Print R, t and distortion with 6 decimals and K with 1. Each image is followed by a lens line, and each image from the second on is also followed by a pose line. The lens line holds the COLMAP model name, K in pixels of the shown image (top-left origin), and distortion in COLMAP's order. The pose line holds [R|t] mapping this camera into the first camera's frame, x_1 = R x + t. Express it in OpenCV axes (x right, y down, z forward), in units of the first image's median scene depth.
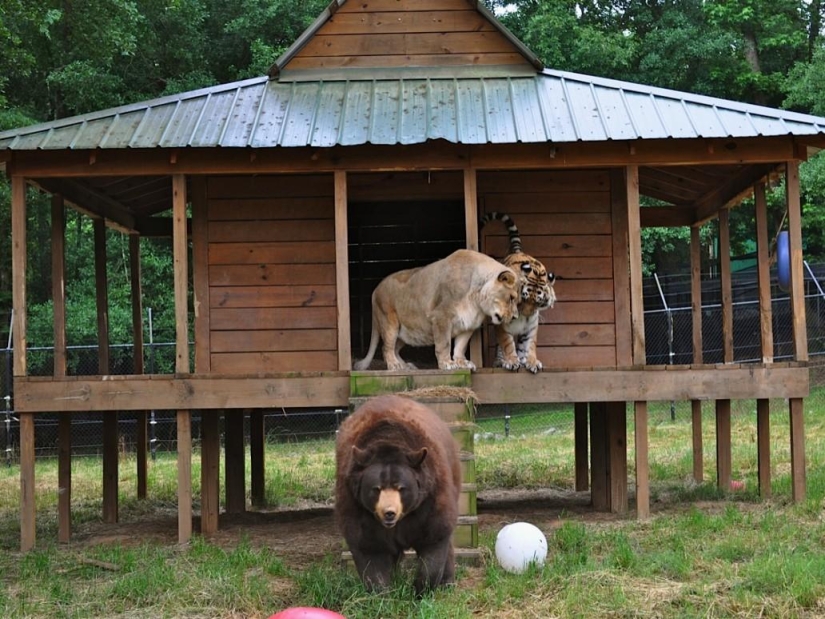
lens RADIAL K [[824.2, 0, 412.5], [0, 824.2, 309.5], [0, 0, 1]] dist [0.000582, -0.002431]
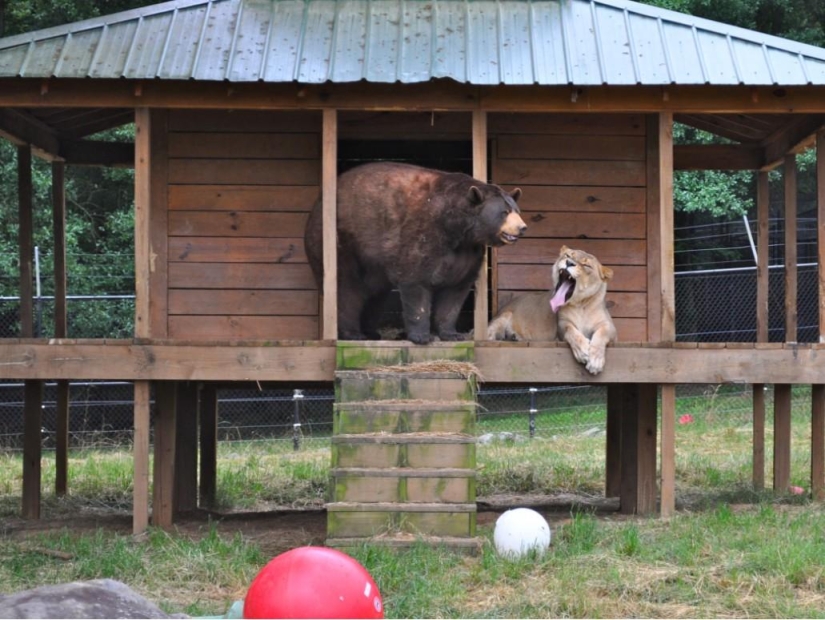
lens RADIAL K [[385.6, 0, 423.3], [0, 385.6, 311.0], [0, 0, 1]] dist [0.000302, 0.000107]
pose [[0.999690, 0.024862, 0.001584, 0.015051], [-0.024870, 0.999678, 0.004972, 0.039355], [-0.001460, -0.005009, 0.999986, 0.594263]]
